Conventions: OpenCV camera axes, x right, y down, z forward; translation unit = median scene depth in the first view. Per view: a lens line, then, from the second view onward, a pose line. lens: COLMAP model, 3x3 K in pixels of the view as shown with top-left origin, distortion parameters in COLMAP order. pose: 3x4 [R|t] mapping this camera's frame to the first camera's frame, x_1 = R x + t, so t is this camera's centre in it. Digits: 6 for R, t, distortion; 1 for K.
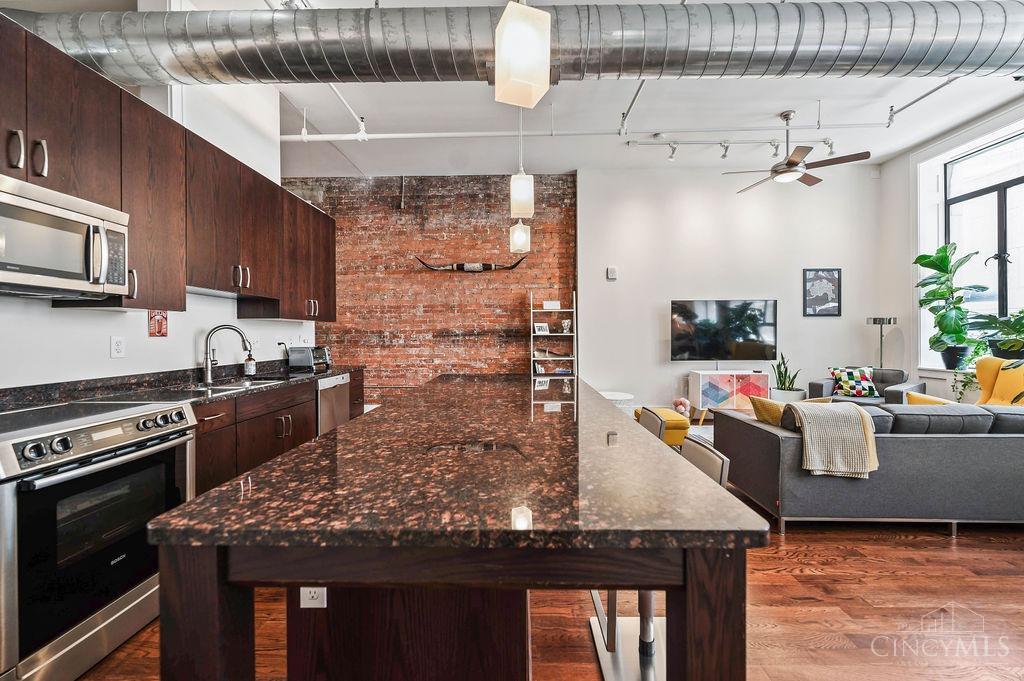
lens RADIAL K [[412.2, 0, 514.0], [0, 412.2, 336.6], [0, 0, 1]] dist [-0.000790, 0.000174]
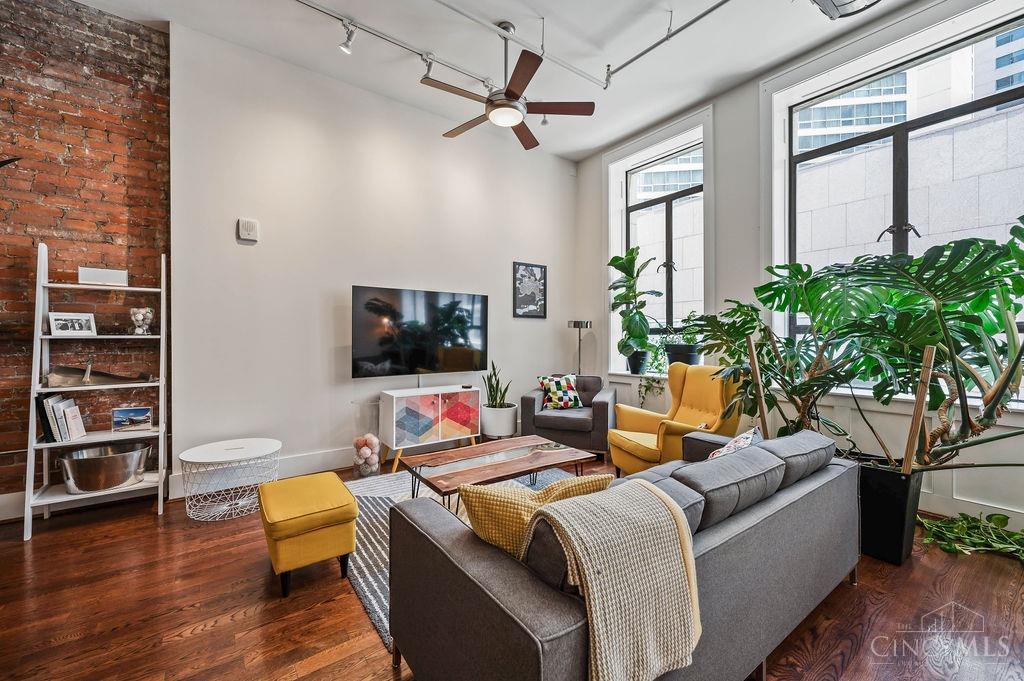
lens RADIAL K [[408.0, 0, 513.4], [0, 408.0, 338.2], [0, 0, 1]] dist [0.000048, -0.000132]
pose [[0.792498, 0.003378, 0.609865, 0.209034], [-0.001353, 0.999992, -0.003780, -0.002471], [-0.609873, 0.002171, 0.792496, 0.368261]]
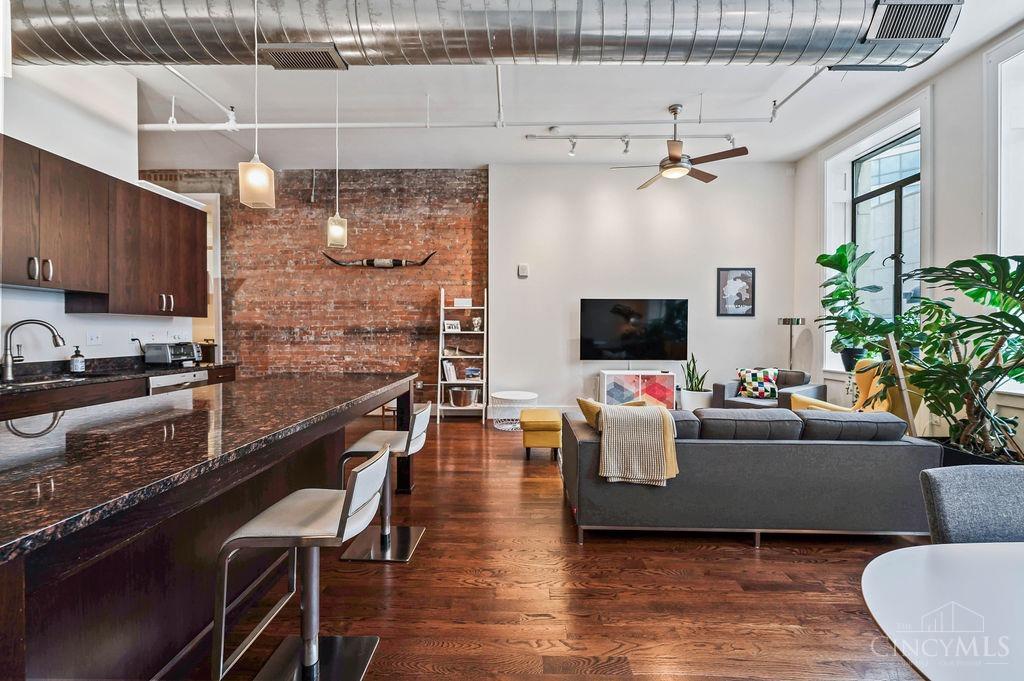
lens RADIAL K [[411.8, 0, 512.5], [0, 411.8, 335.1], [0, 0, 1]] dist [0.000075, -0.000057]
pose [[0.999960, 0.008348, 0.003191, 0.237825], [-0.008357, 0.999961, 0.002903, -0.002575], [-0.003167, -0.002929, 0.999991, 0.022479]]
